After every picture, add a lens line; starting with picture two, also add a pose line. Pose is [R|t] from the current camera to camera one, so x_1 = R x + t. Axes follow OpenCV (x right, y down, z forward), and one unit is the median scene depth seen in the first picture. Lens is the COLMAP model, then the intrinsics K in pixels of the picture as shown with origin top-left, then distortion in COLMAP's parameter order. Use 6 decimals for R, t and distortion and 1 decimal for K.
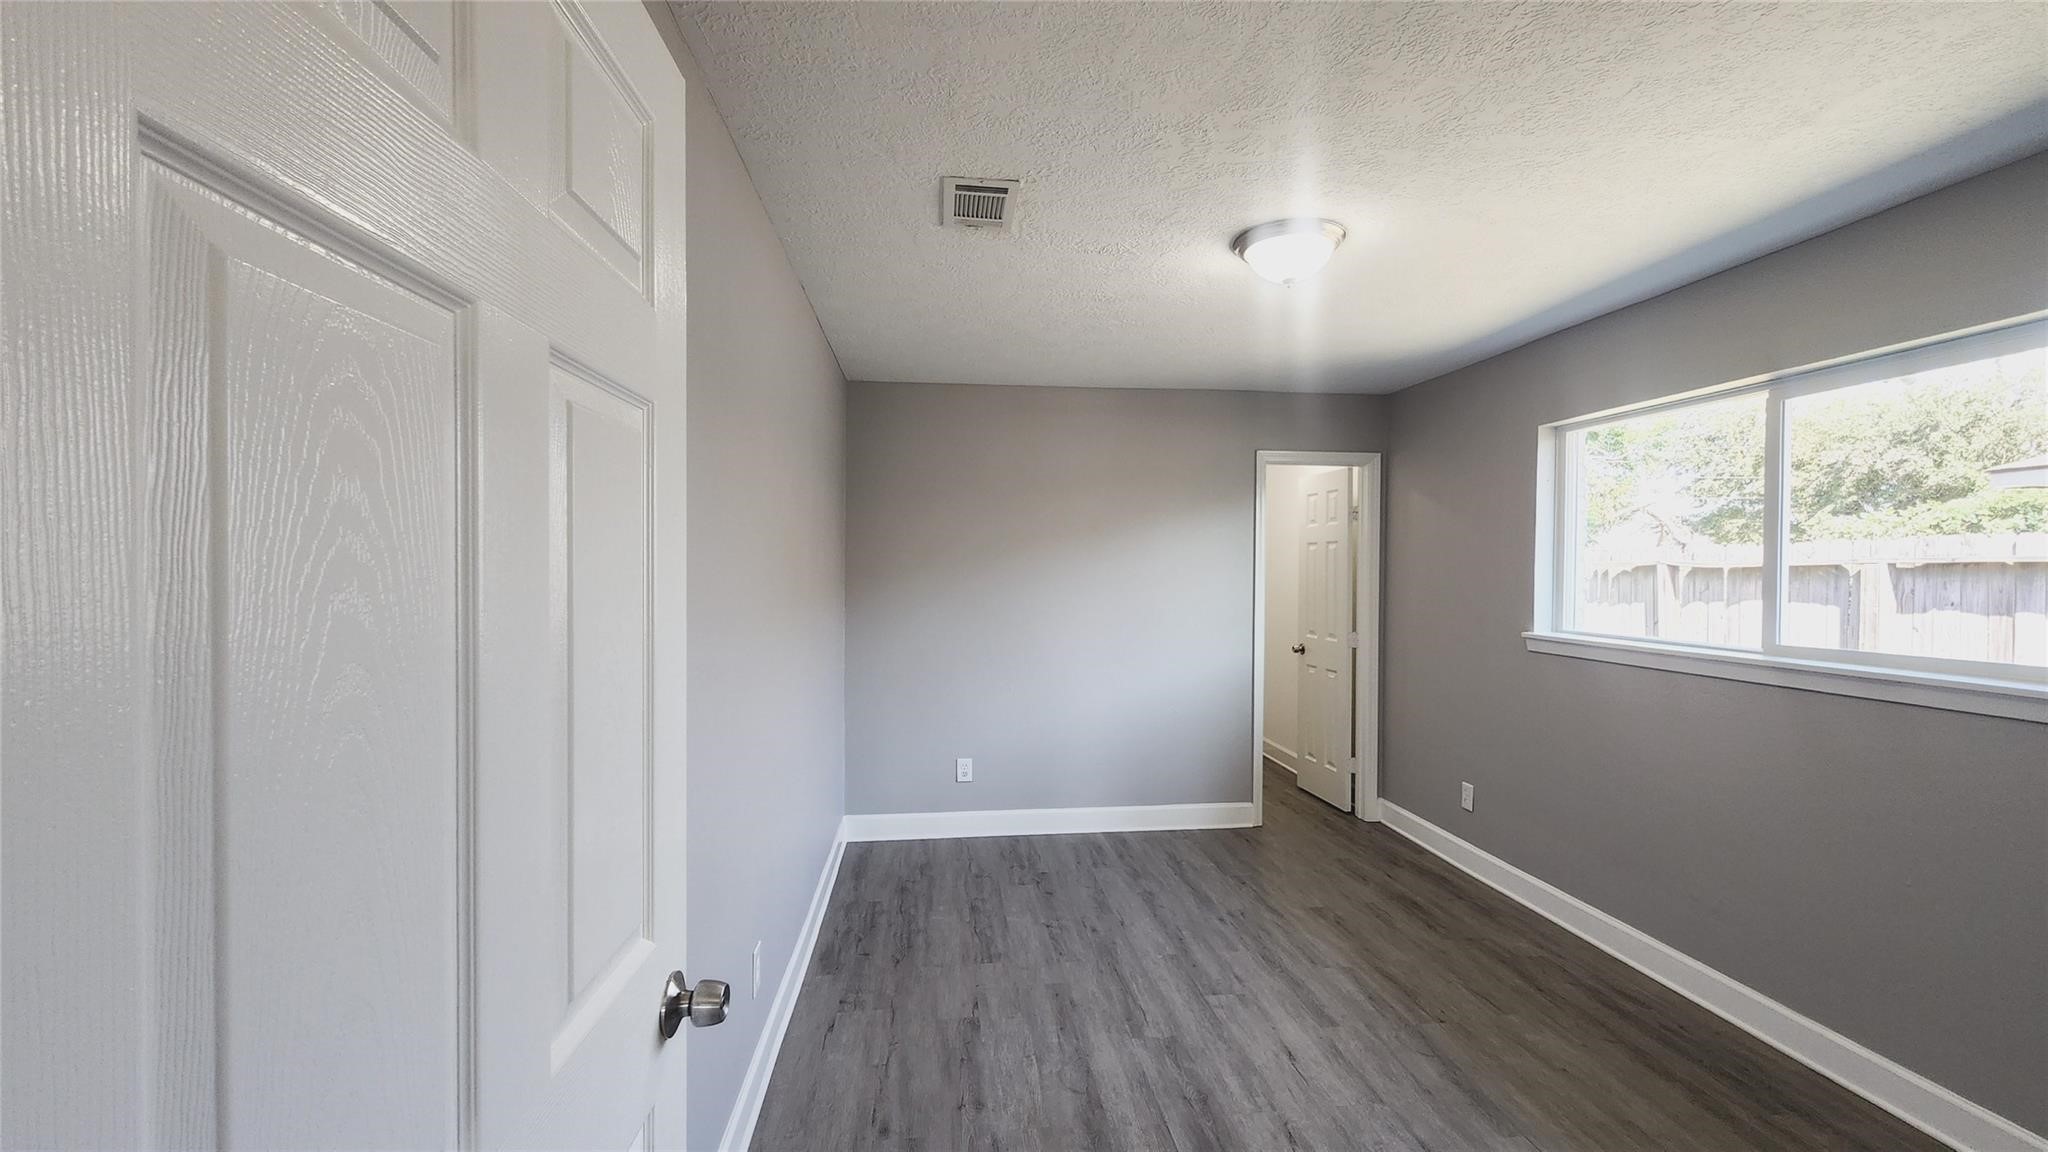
lens RADIAL K [[830.7, 0, 1035.1], [0, 830.7, 582.2], [0, 0, 1]] dist [-0.000410, -0.000113]
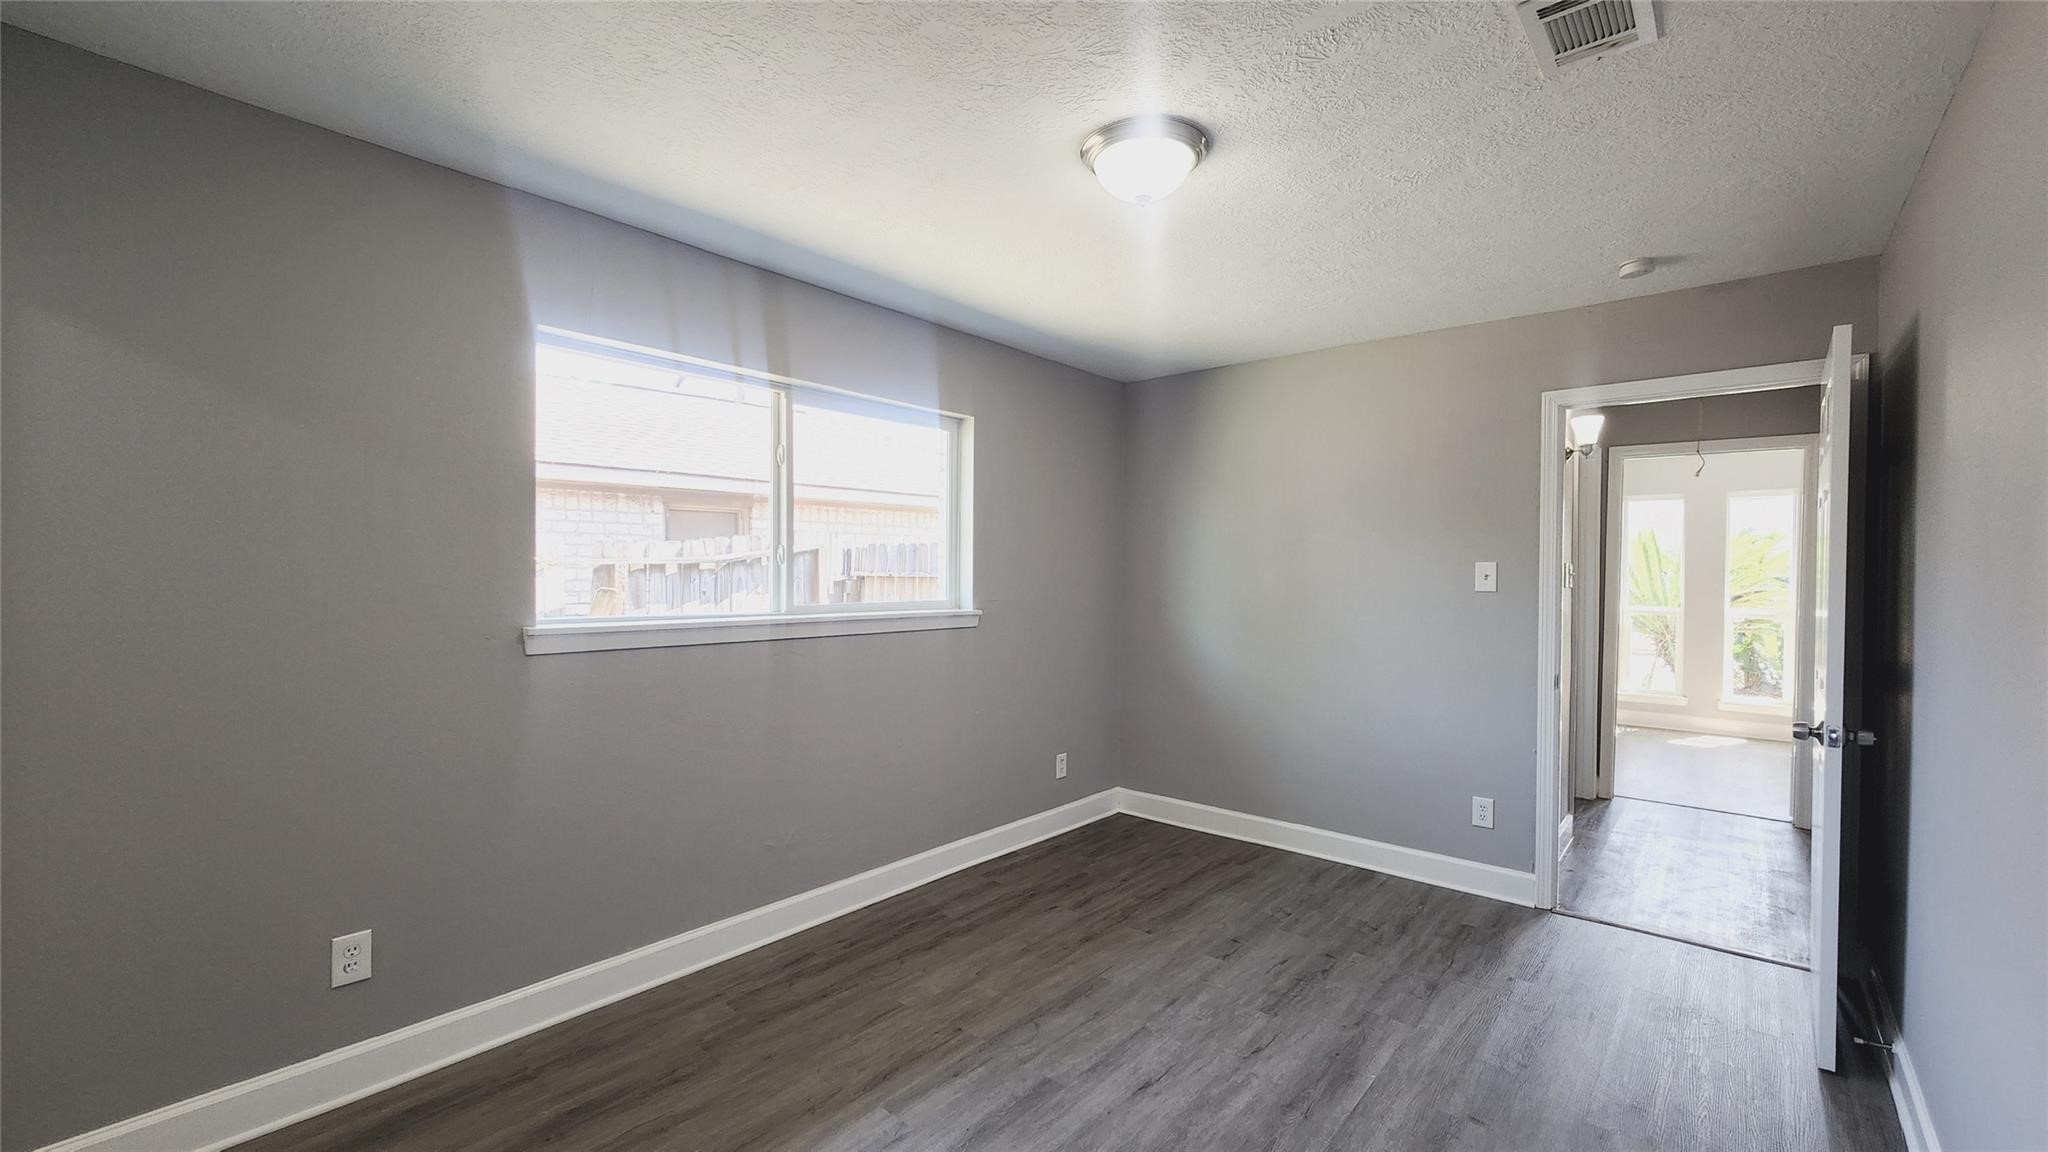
lens RADIAL K [[830.7, 0, 1035.1], [0, 830.7, 582.2], [0, 0, 1]] dist [-0.000410, -0.000113]
pose [[-0.679839, -0.020389, 0.733078, -0.242823], [0.000488, 0.999601, 0.028254, 0.007646], [-0.733361, 0.019566, -0.679557, 1.623558]]
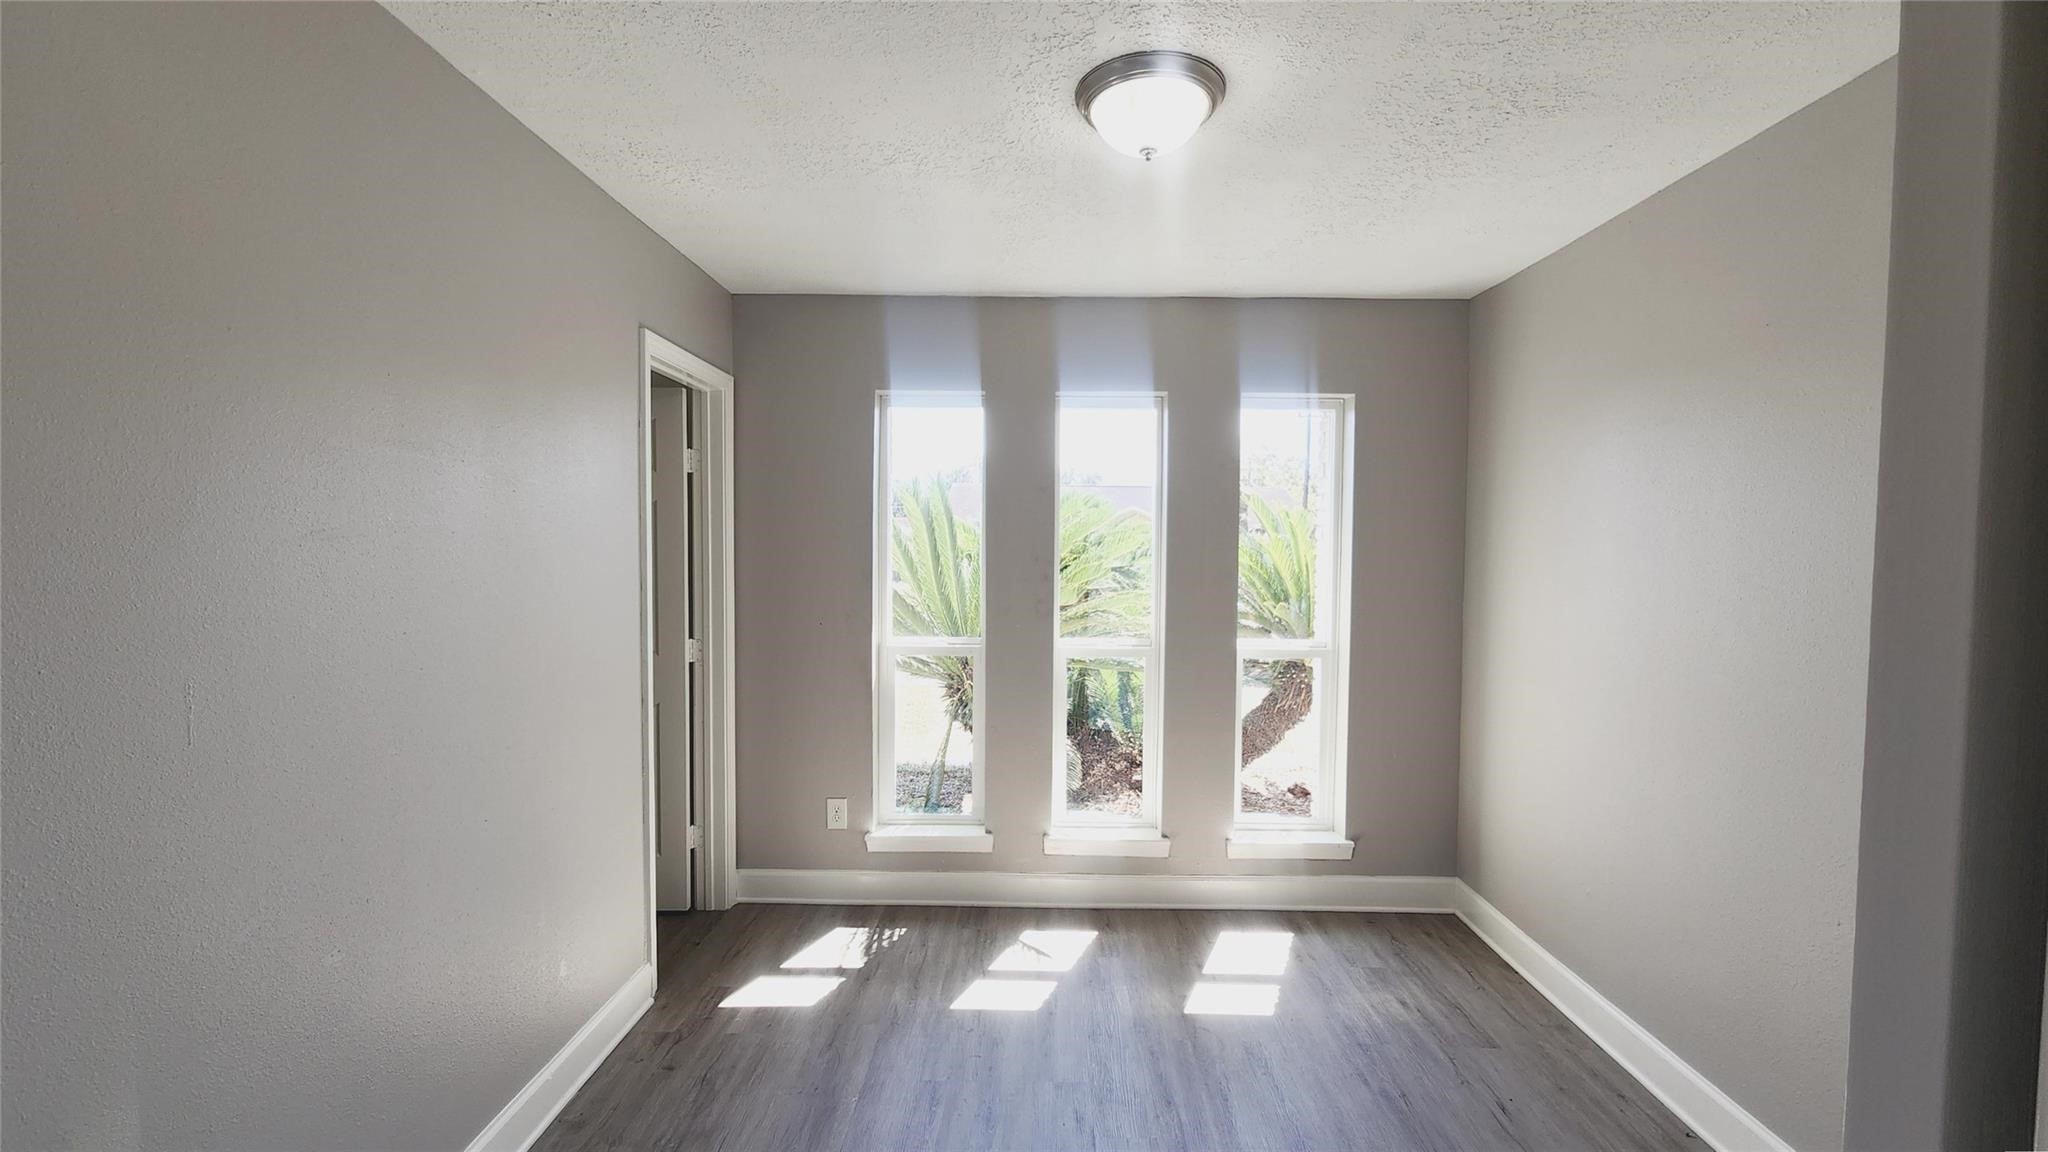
lens RADIAL K [[830.7, 0, 1035.1], [0, 830.7, 582.2], [0, 0, 1]] dist [-0.000410, -0.000113]
pose [[-0.990647, -0.020790, 0.134859, -0.181638], [-0.014040, 0.998610, 0.050810, 0.010076], [-0.135727, 0.048442, -0.989561, 1.184478]]
